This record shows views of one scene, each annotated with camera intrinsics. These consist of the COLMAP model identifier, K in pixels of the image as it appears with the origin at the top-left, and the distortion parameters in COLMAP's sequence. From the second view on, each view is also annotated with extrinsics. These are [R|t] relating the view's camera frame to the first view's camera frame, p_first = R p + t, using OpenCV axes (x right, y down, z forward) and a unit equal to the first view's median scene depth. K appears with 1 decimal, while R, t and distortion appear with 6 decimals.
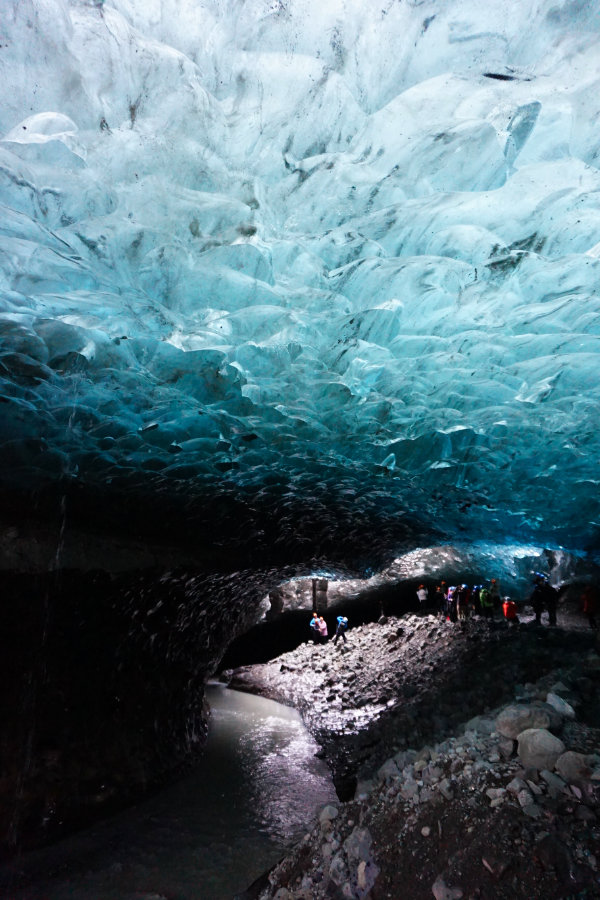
lens RADIAL K [[607.9, 0, 300.2], [0, 607.9, 448.6], [0, 0, 1]] dist [-0.034116, 0.028527]
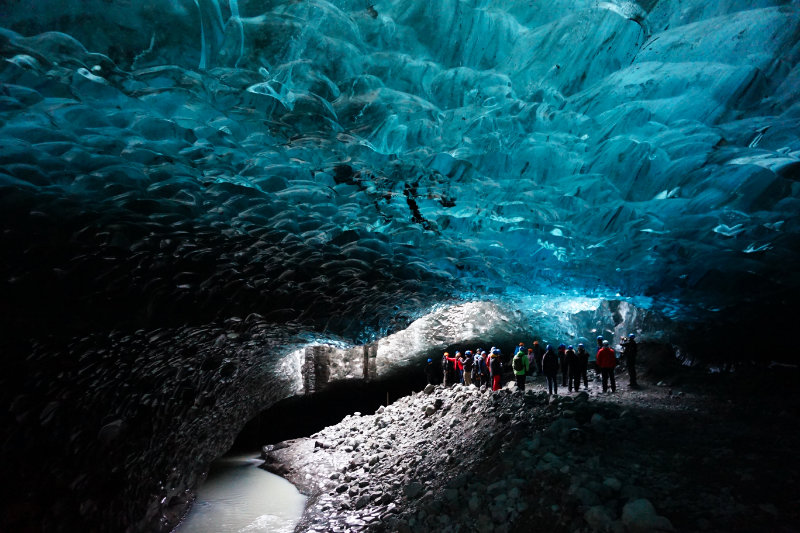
lens RADIAL K [[540.4, 0, 399.4], [0, 540.4, 267.9], [0, 0, 1]] dist [-0.034116, 0.028527]
pose [[0.999241, -0.032176, -0.021955, 0.131191], [0.033620, 0.997057, 0.068899, 0.055789], [0.019674, -0.069585, 0.997382, 0.250327]]
